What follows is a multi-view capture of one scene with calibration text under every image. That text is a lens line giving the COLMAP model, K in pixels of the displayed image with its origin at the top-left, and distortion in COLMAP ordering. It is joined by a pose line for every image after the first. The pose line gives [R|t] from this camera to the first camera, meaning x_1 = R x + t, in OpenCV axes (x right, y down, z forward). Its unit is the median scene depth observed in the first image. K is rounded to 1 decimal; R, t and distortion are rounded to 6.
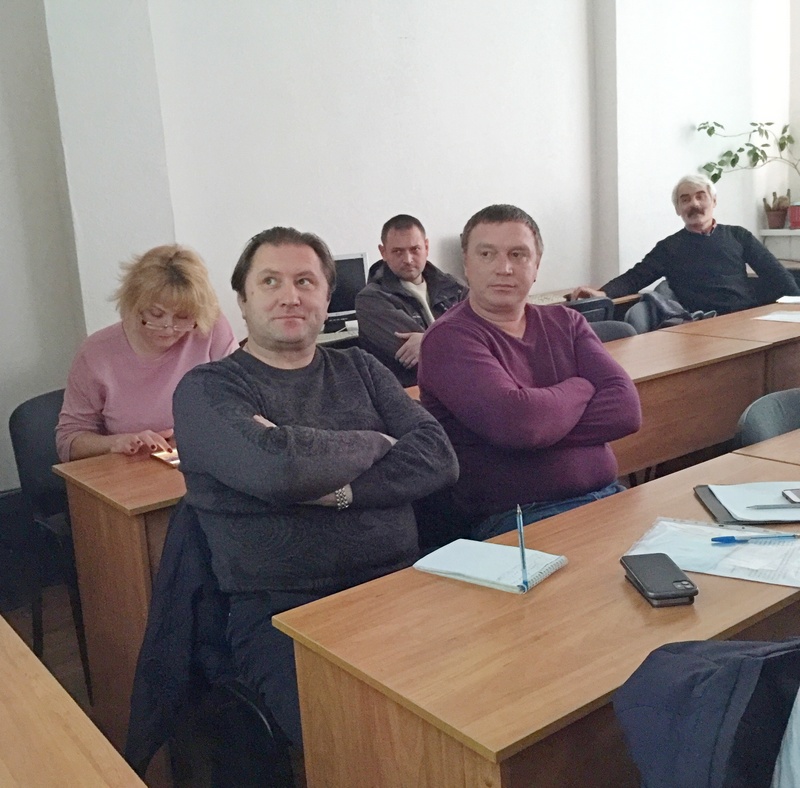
lens RADIAL K [[974.2, 0, 400.3], [0, 974.2, 392.3], [0, 0, 1]] dist [0.056239, 0.000000]
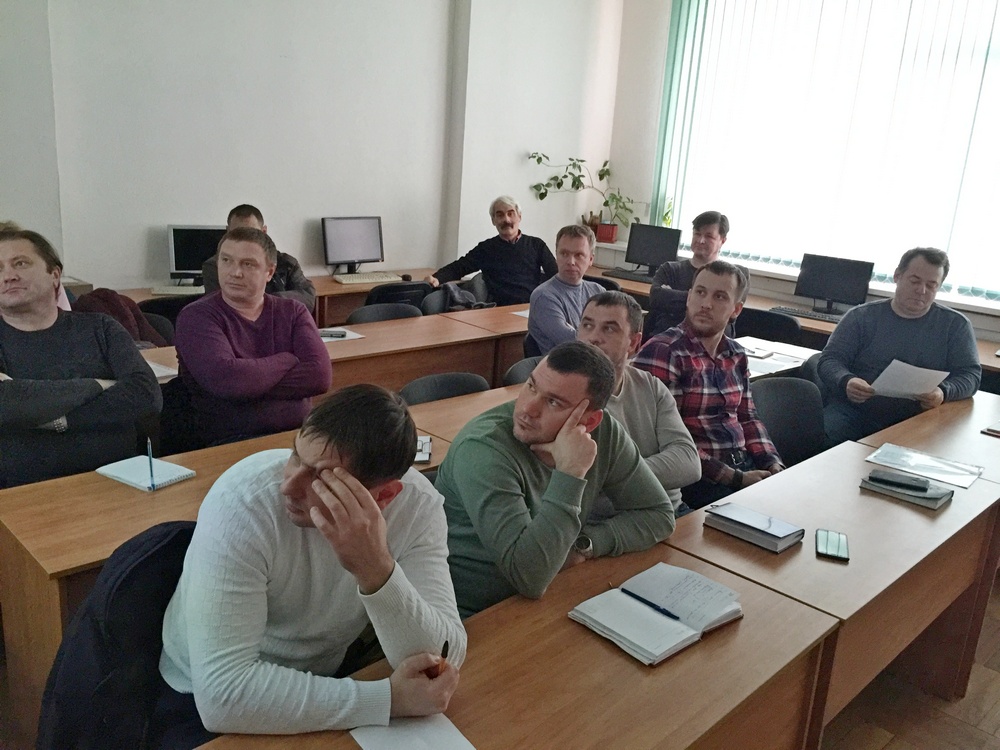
lens RADIAL K [[855.1, 0, 533.5], [0, 855.1, 364.4], [0, 0, 1]] dist [0.080148, -0.082481]
pose [[0.976884, 0.088028, 0.194803, 0.124986], [-0.094956, 0.995129, 0.026499, -0.028661], [-0.191522, -0.044384, 0.980484, -0.144612]]
